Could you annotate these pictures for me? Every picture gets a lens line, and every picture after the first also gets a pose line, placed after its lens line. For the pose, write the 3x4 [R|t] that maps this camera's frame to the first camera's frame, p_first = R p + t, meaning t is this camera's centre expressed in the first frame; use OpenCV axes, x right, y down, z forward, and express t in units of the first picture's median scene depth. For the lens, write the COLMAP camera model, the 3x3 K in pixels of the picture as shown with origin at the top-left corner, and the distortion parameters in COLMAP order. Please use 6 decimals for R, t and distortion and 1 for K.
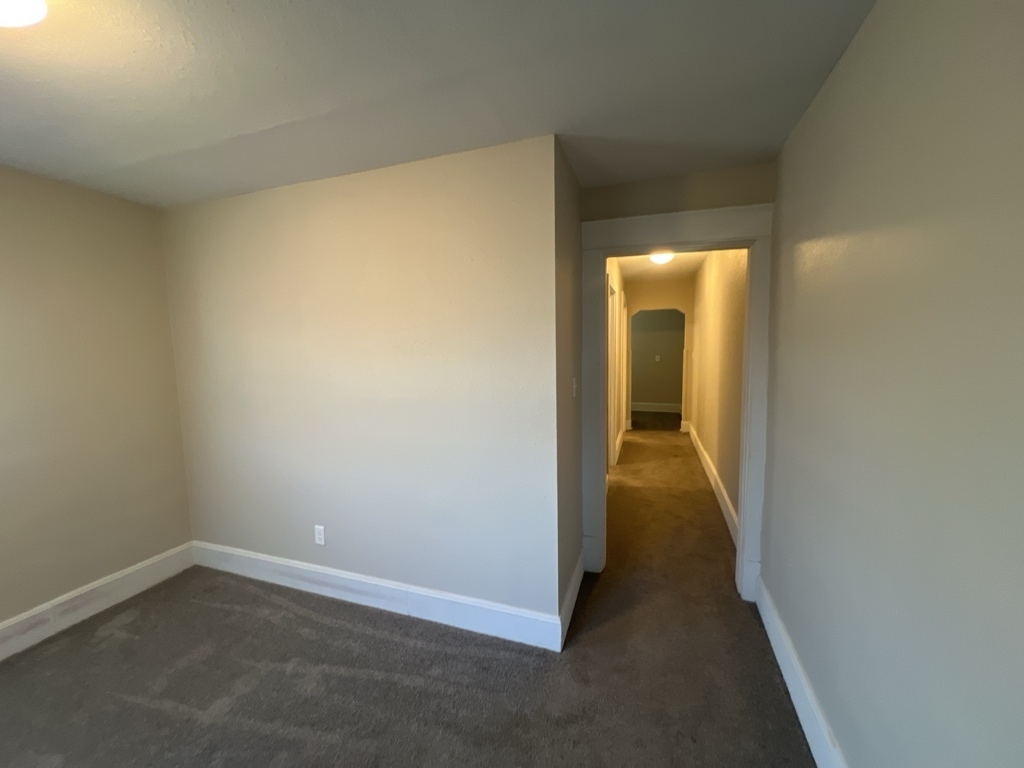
lens RADIAL K [[410.4, 0, 512.0], [0, 410.4, 384.0], [0, 0, 1]] dist [0.000620, -0.000132]
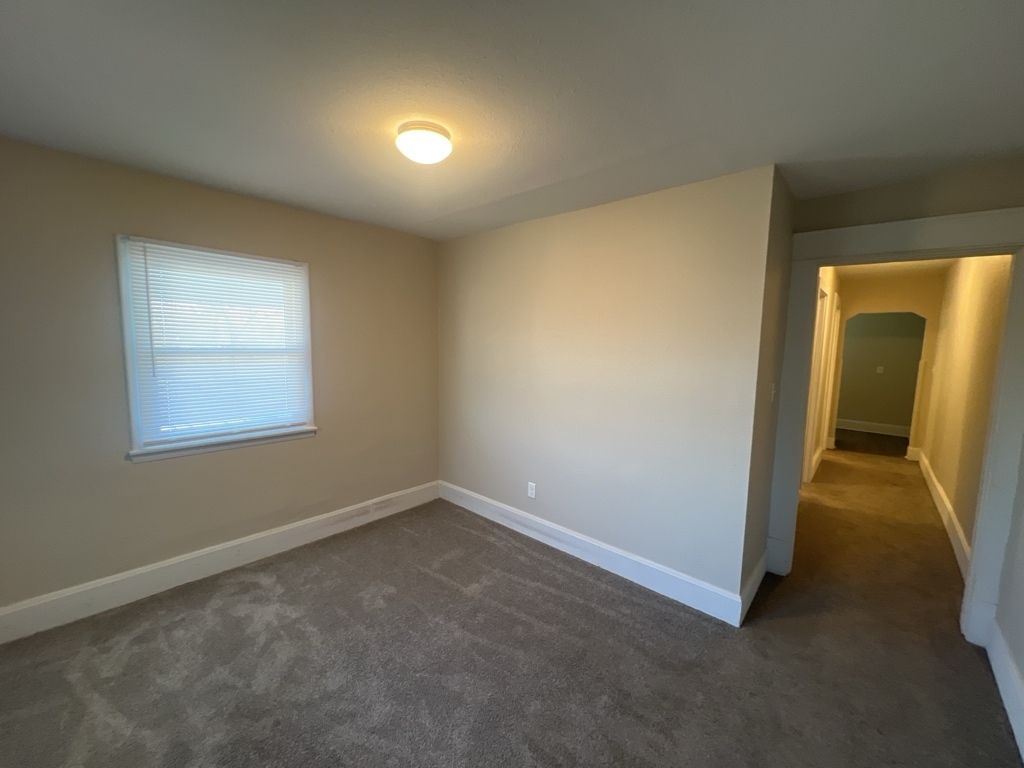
lens RADIAL K [[410.4, 0, 512.0], [0, 410.4, 384.0], [0, 0, 1]] dist [0.000620, -0.000132]
pose [[0.921830, 0.077204, -0.379828, -0.064681], [-0.074183, 0.996988, 0.022609, 0.011765], [0.380429, 0.007335, 0.924781, -0.225544]]
